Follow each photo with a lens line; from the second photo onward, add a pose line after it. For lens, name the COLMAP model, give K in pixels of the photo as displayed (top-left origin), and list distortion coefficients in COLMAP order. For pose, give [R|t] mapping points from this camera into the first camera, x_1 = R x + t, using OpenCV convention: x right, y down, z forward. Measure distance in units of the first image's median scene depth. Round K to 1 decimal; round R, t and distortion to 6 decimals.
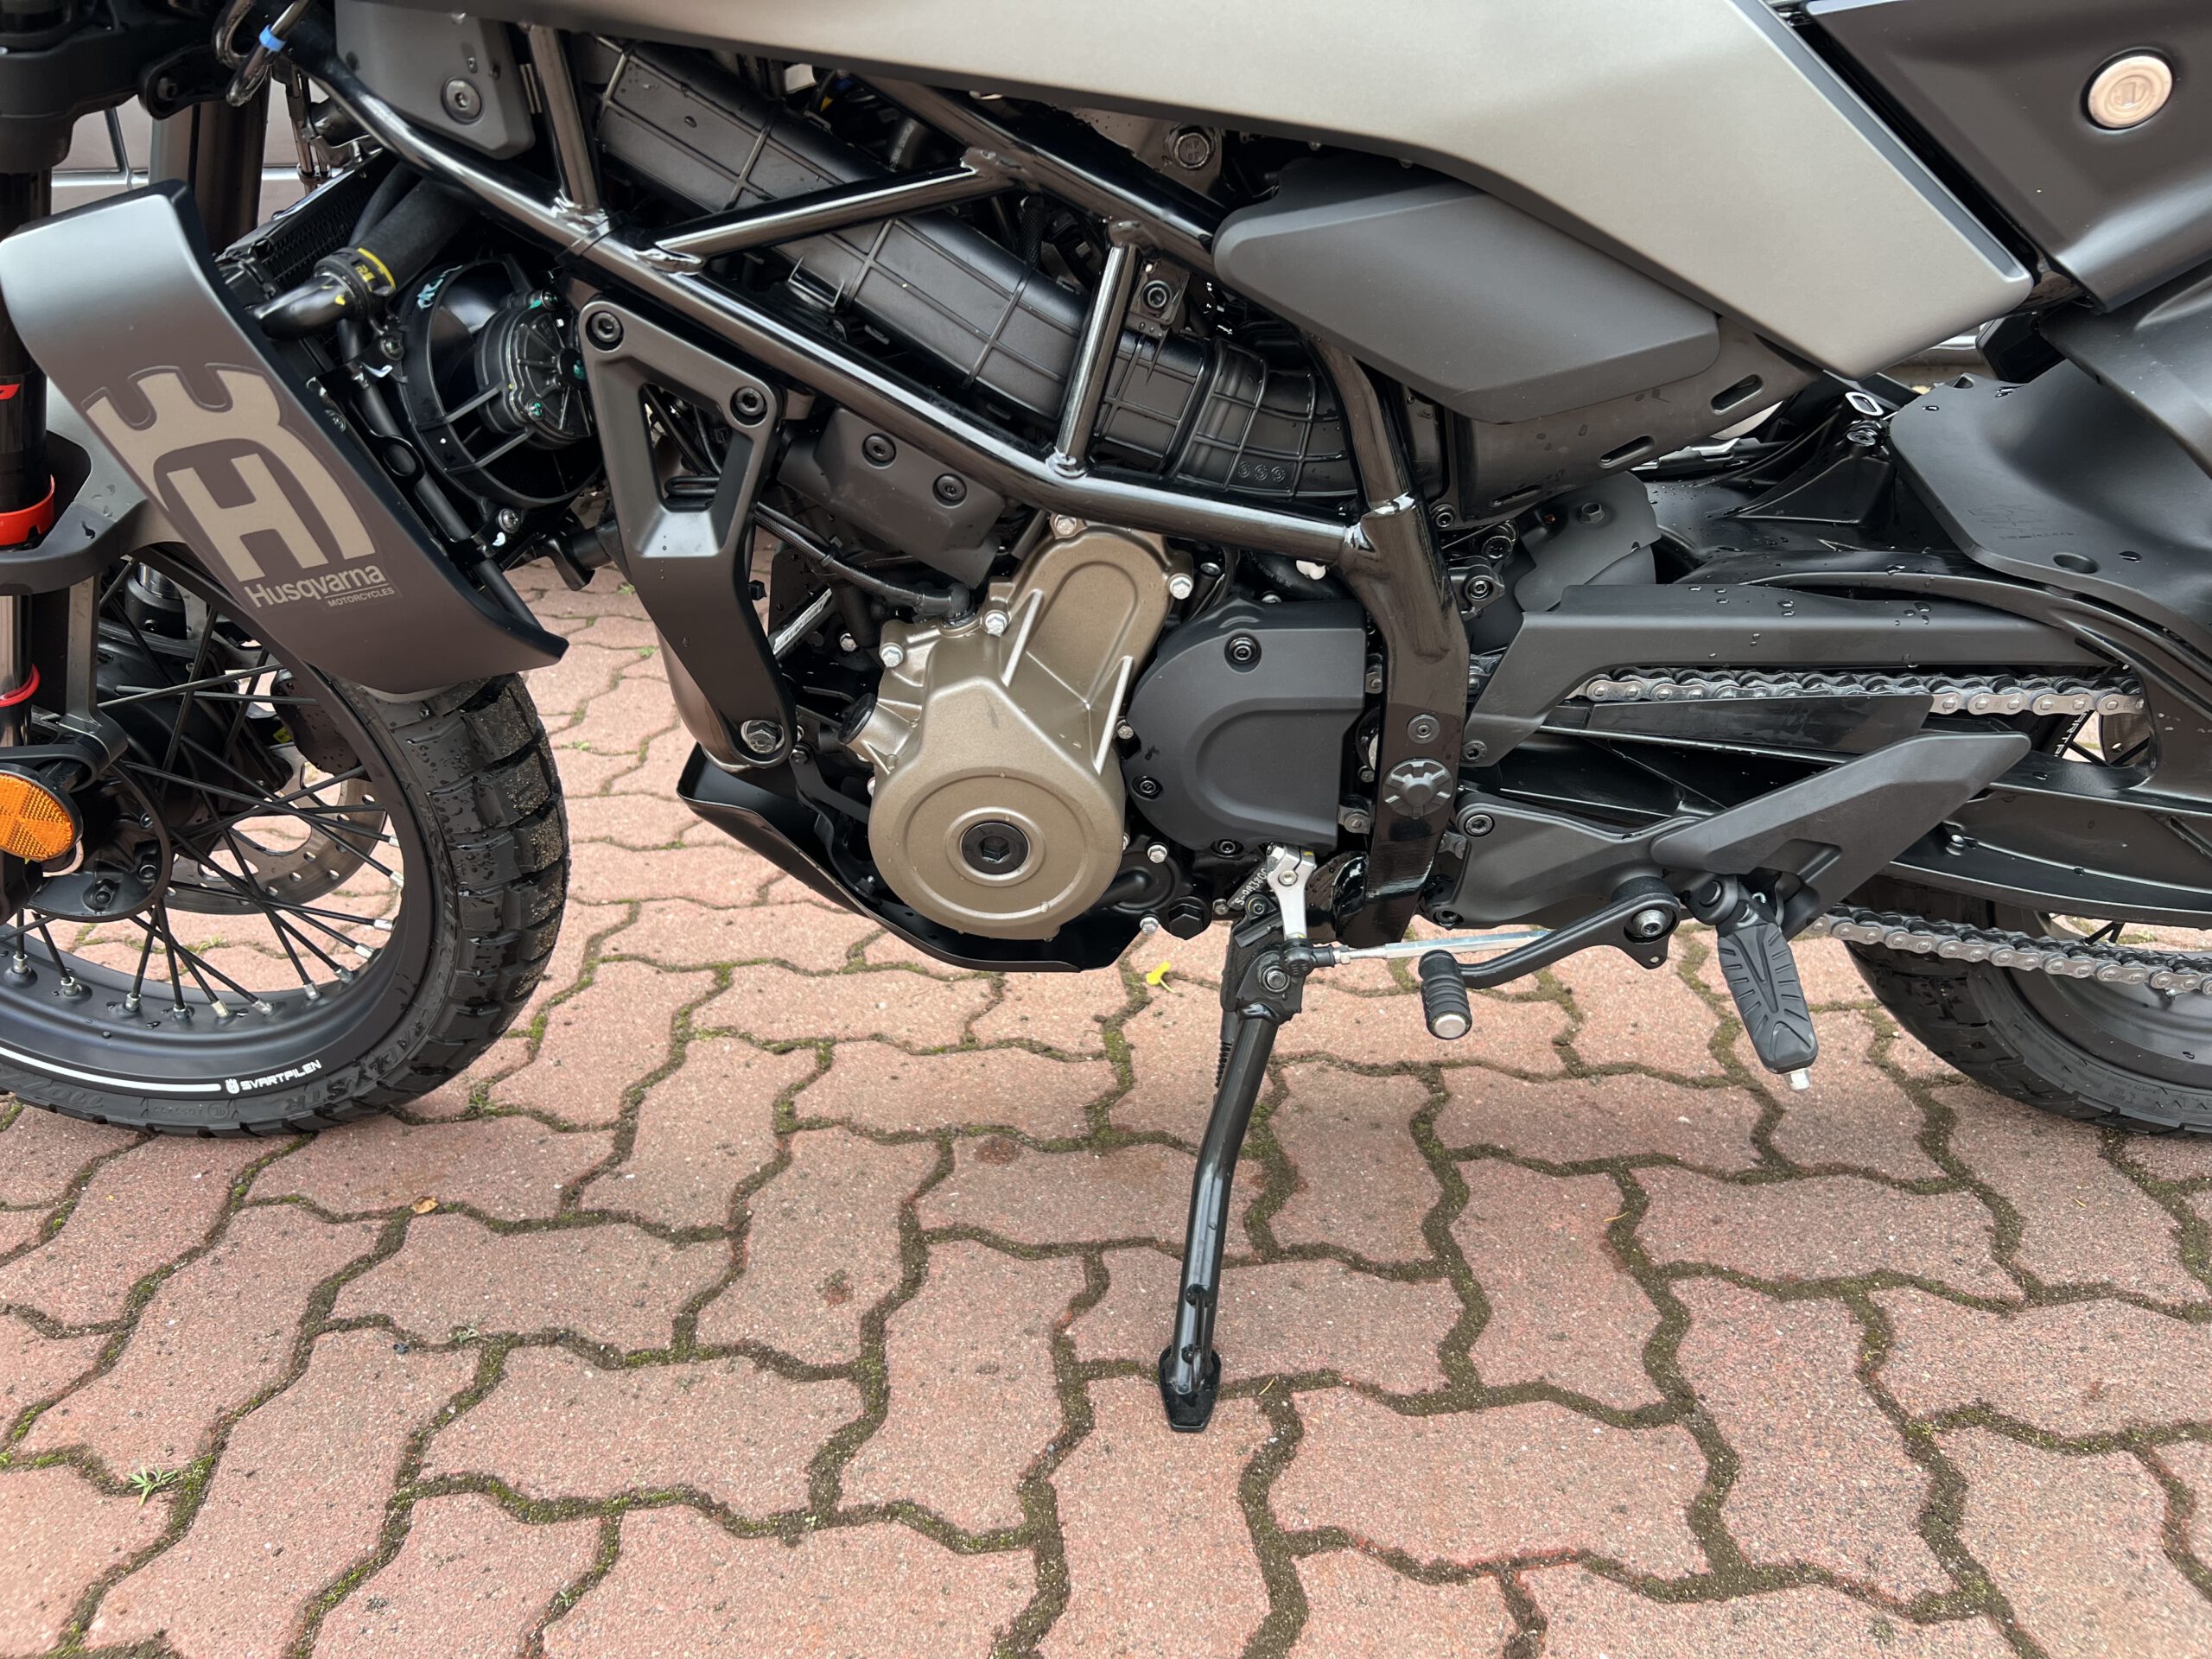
lens RADIAL K [[1677.2, 0, 1092.0], [0, 1677.2, 835.3], [0, 0, 1]] dist [0.036774, -0.038428]
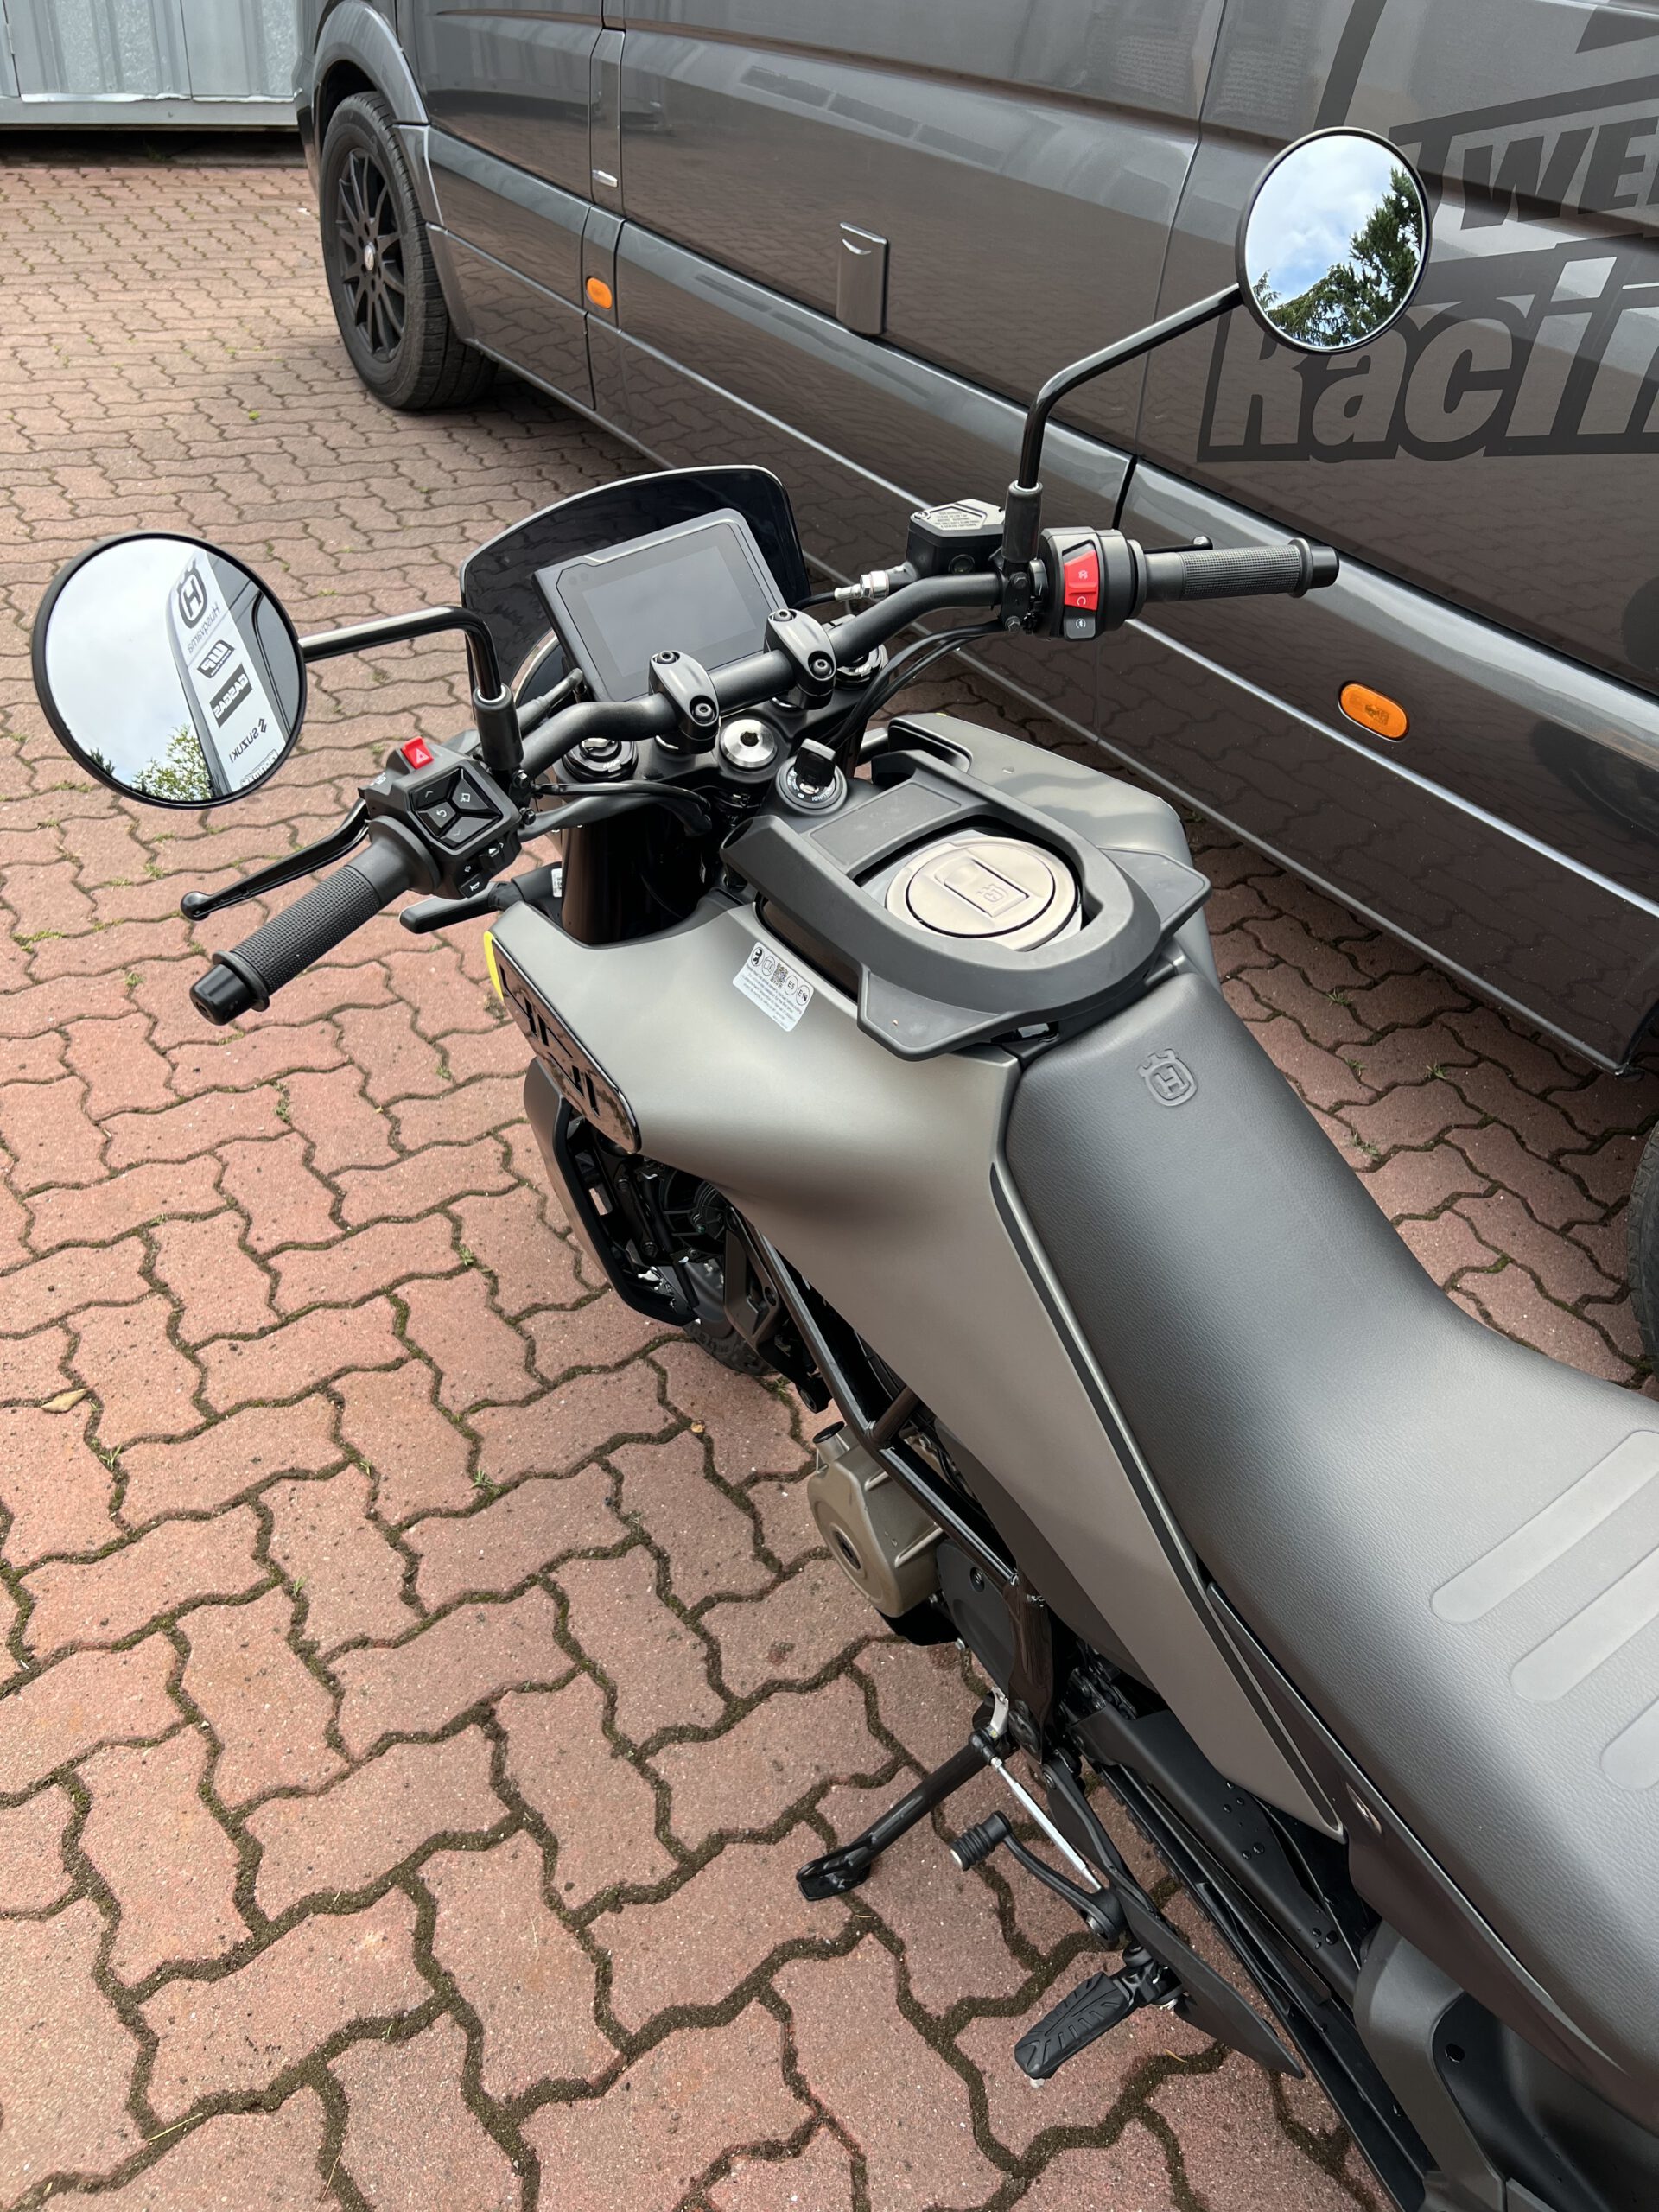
lens RADIAL K [[1677.2, 0, 827.8], [0, 1677.2, 1092.0], [0, 0, 1]] dist [0.036774, -0.038428]
pose [[0.593818, 0.550498, -0.586799, 0.528206], [-0.439813, 0.832788, 0.336196, -0.743353], [0.673754, 0.058443, 0.736641, -0.194725]]
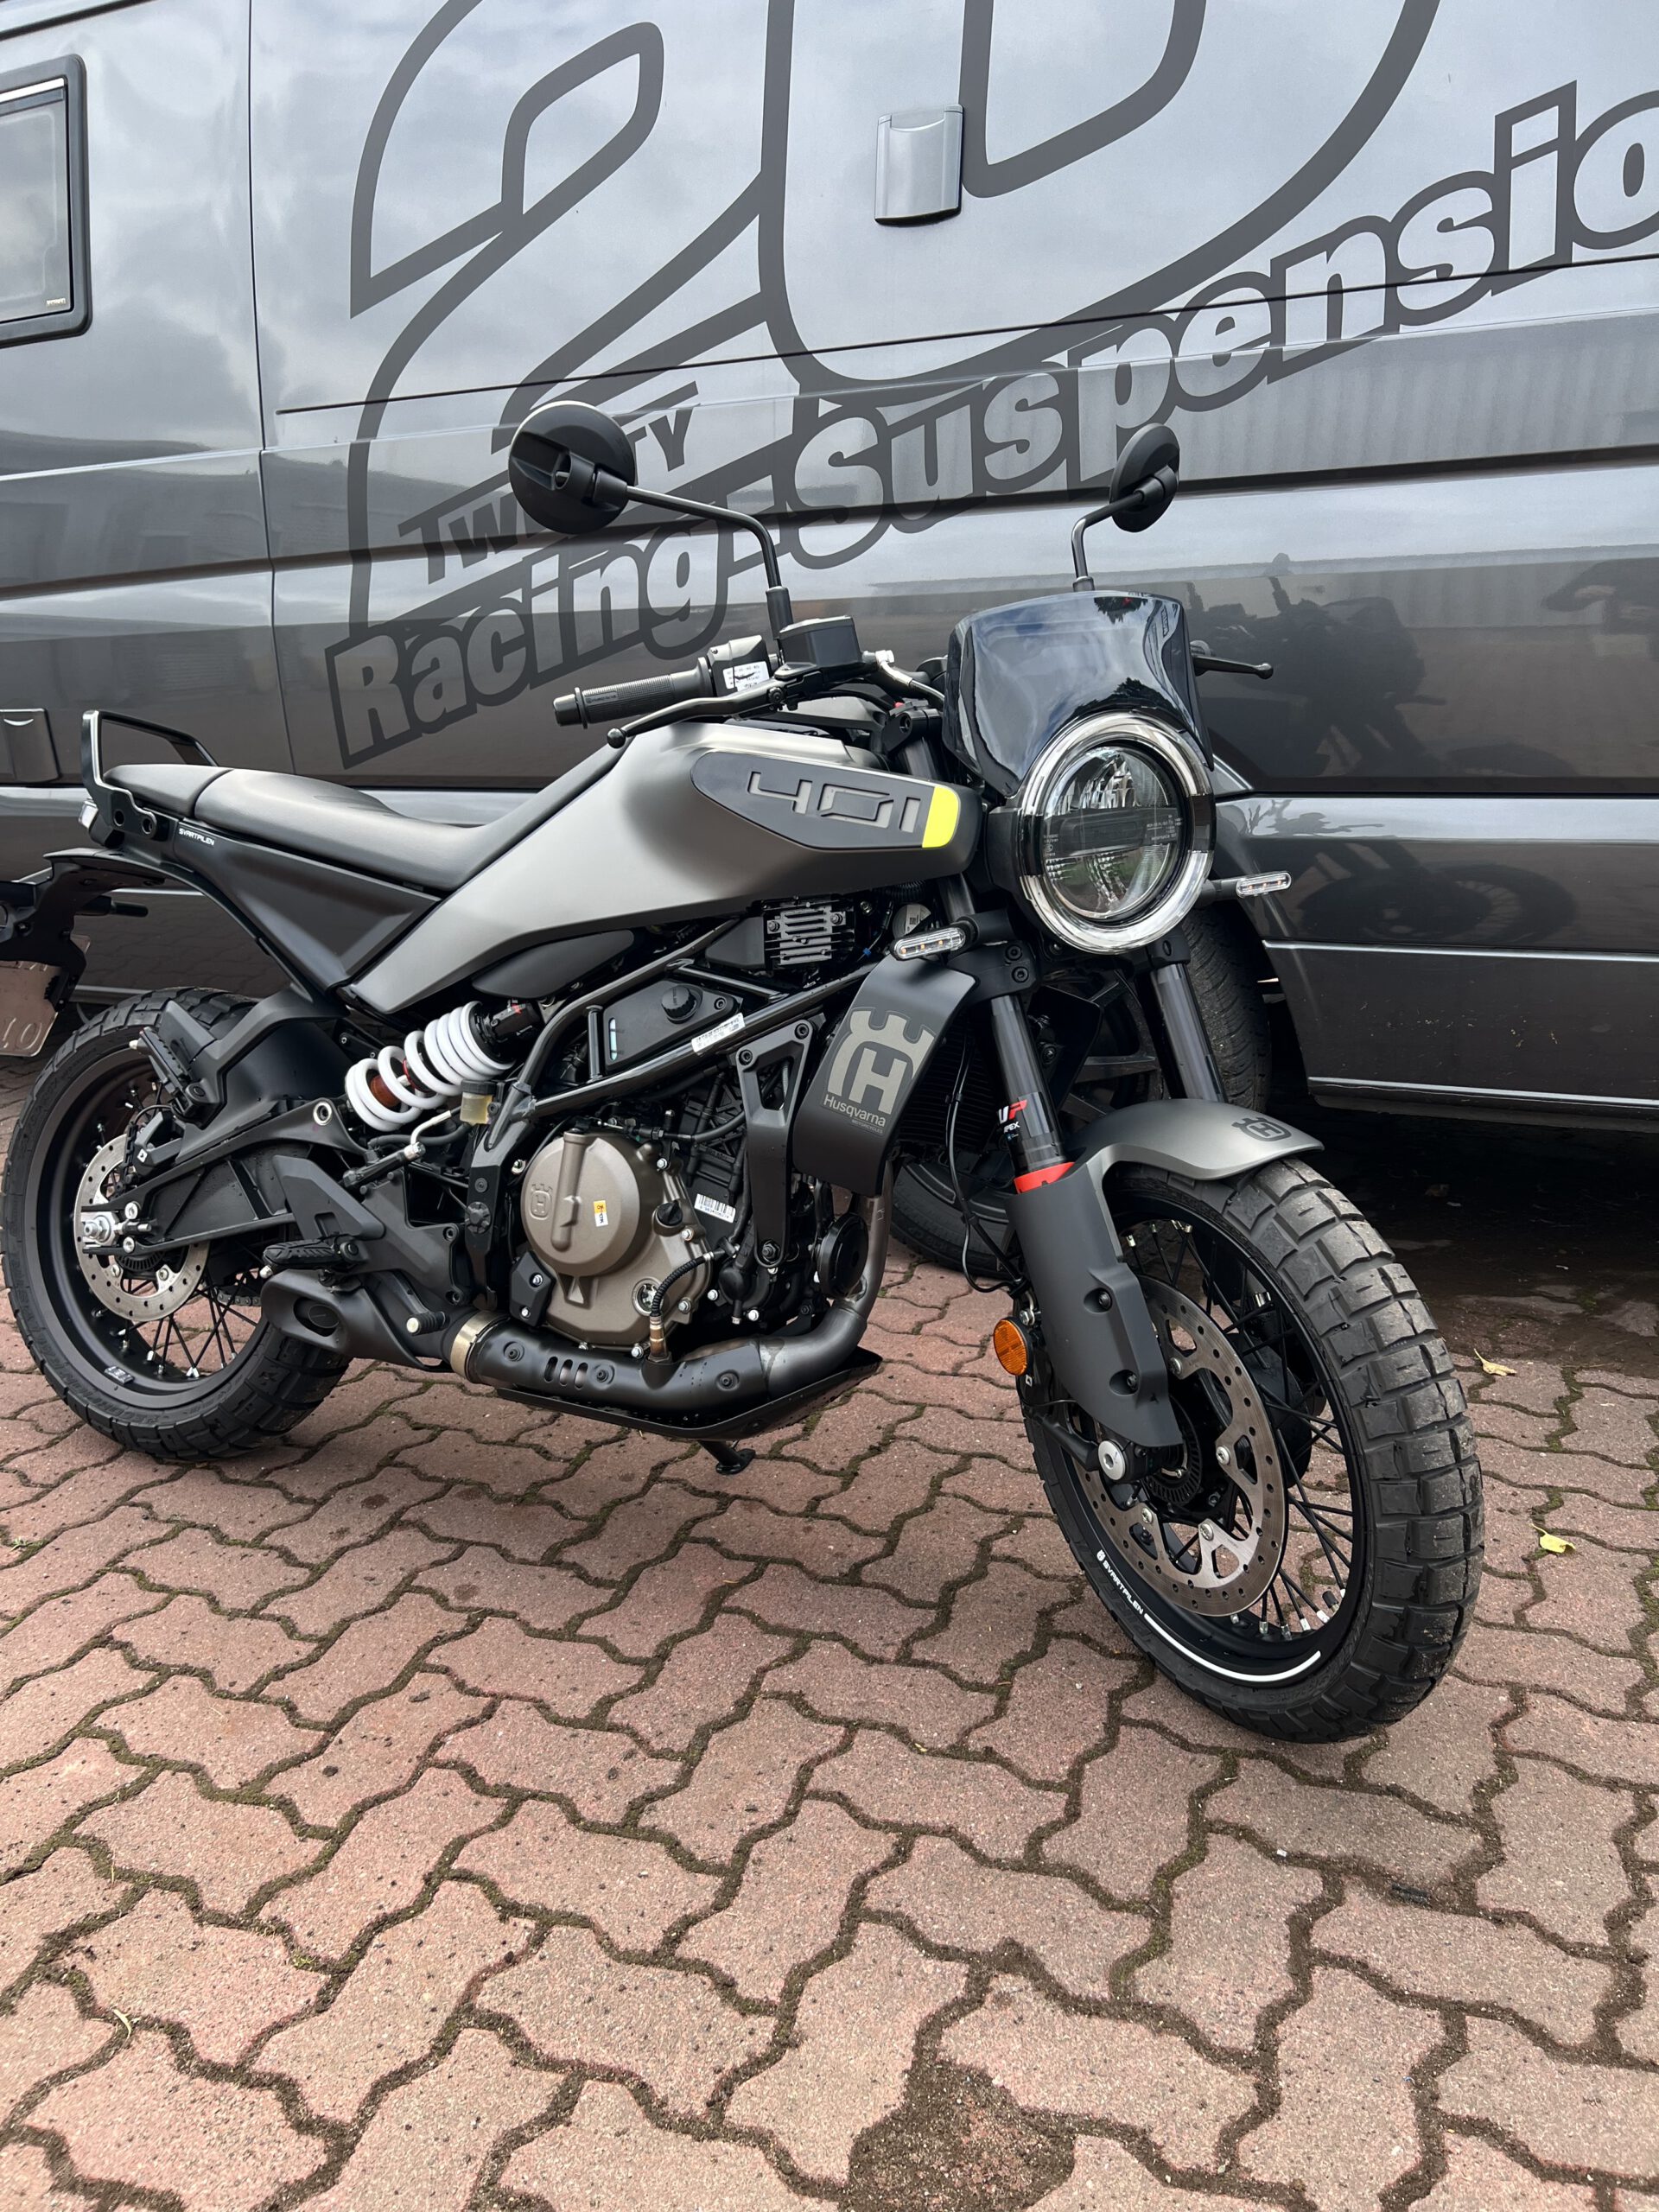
lens RADIAL K [[1677.2, 0, 836.3], [0, 1677.2, 1106.8], [0, 0, 1]] dist [0.036774, -0.038428]
pose [[0.931030, 0.096911, -0.351841, 1.021073], [-0.153113, 0.978869, -0.135544, -0.039522], [0.331270, 0.180067, 0.926194, -0.706533]]
